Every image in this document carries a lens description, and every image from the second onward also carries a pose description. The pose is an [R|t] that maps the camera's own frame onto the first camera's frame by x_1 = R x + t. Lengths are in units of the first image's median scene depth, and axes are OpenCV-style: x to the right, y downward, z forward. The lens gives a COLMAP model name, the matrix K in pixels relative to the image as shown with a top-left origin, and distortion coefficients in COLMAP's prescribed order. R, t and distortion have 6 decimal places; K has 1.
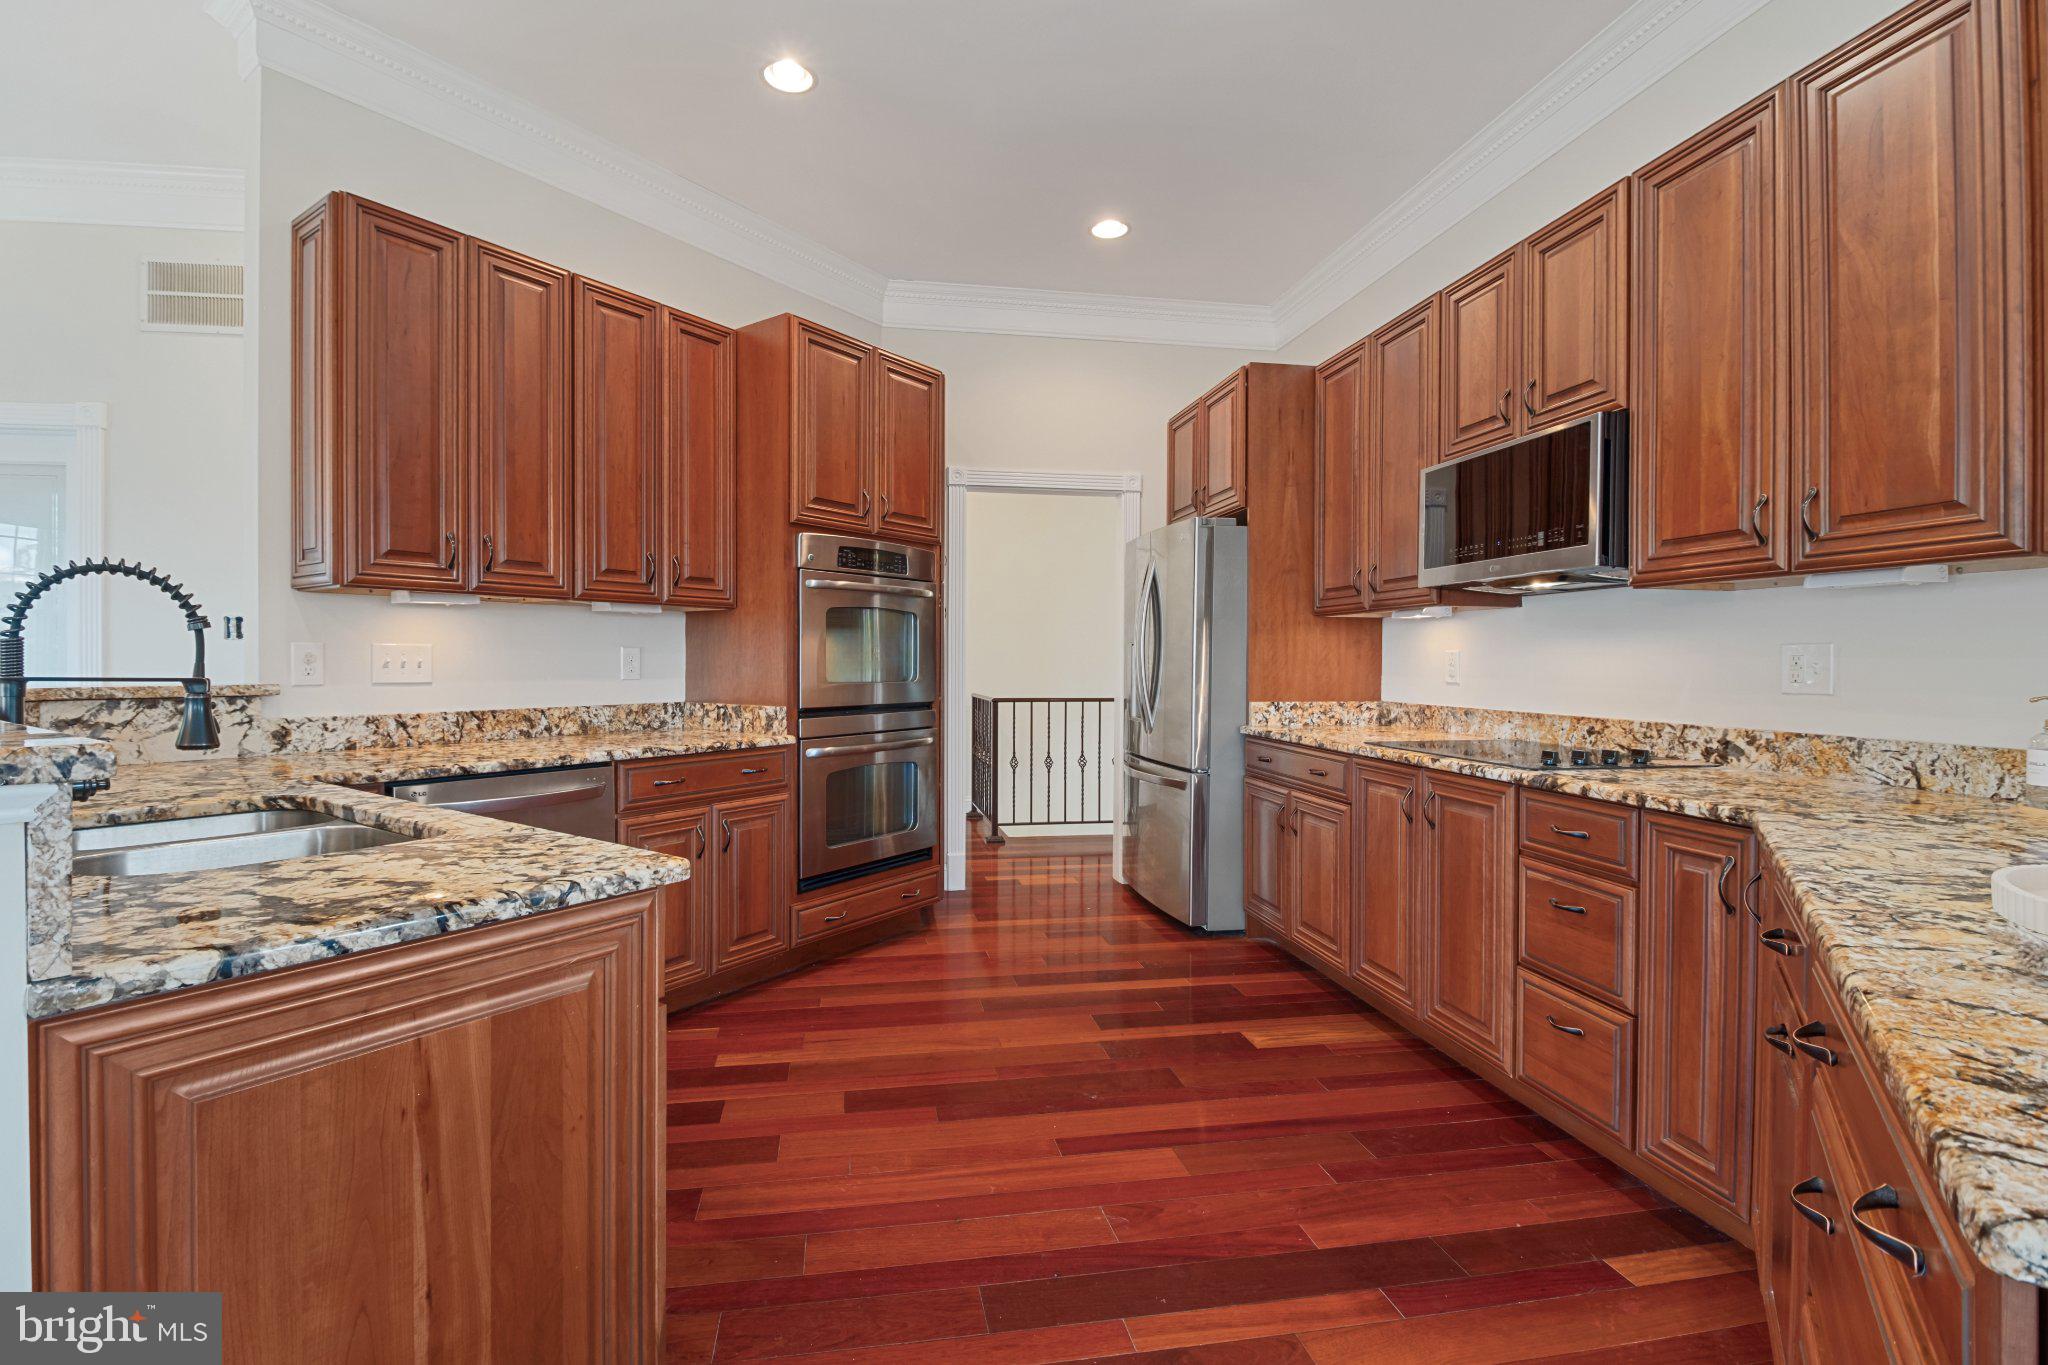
lens RADIAL K [[910.1, 0, 928.2], [0, 910.1, 666.4], [0, 0, 1]] dist [-0.006545, -0.001839]
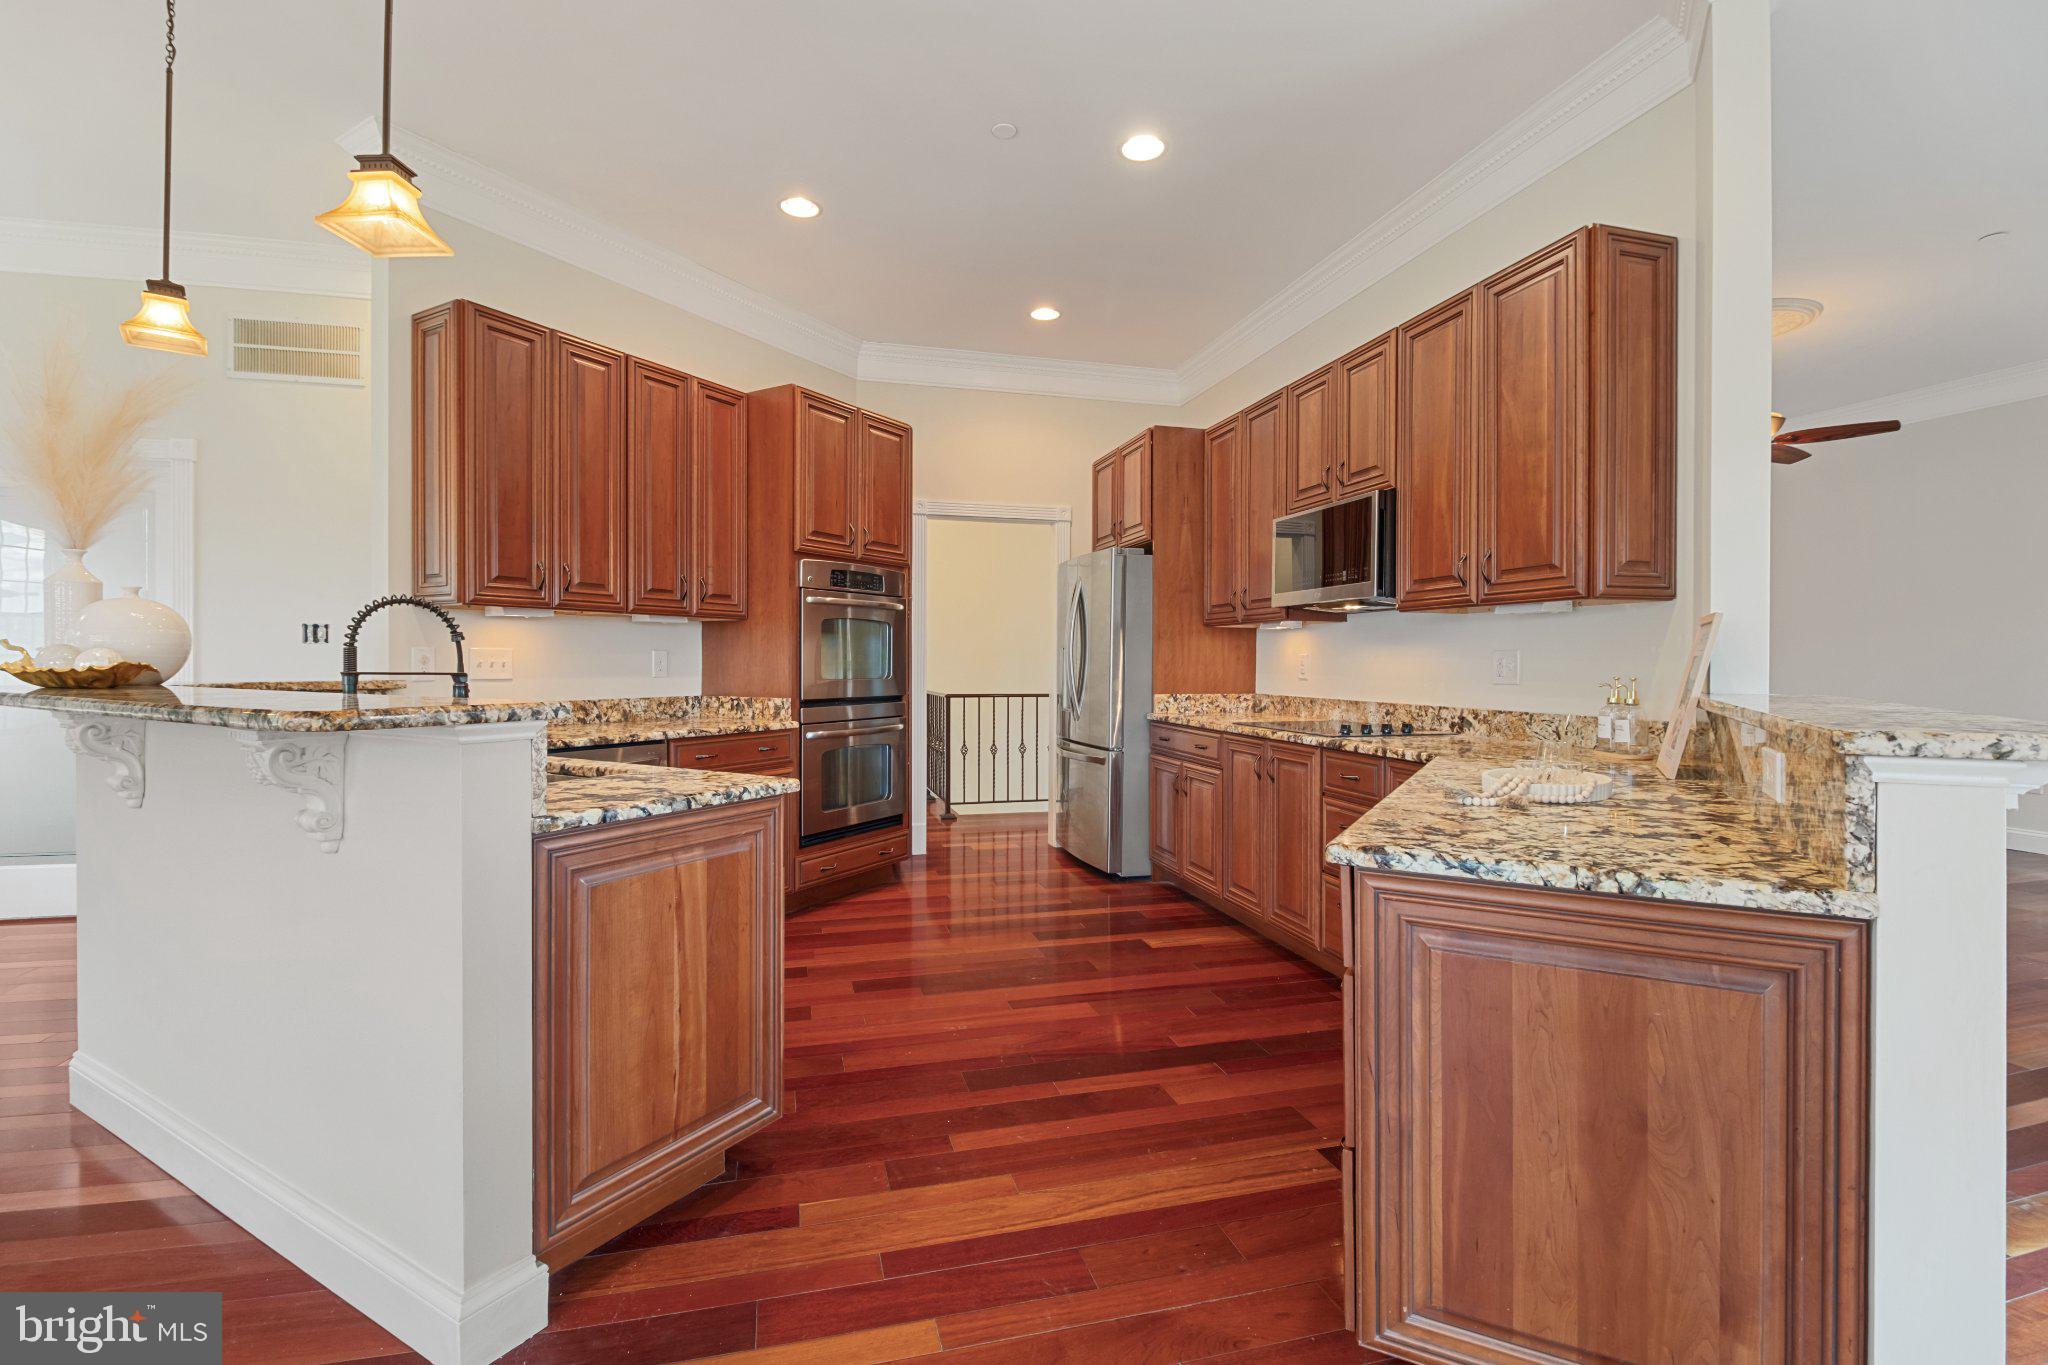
lens RADIAL K [[910.1, 0, 1006.9], [0, 910.1, 673.6], [0, 0, 1]] dist [-0.006545, -0.001839]
pose [[0.988055, -0.001876, 0.154090, -0.064841], [0.000796, 0.999975, 0.007072, 0.001727], [-0.154099, -0.006865, 0.988032, -0.327474]]
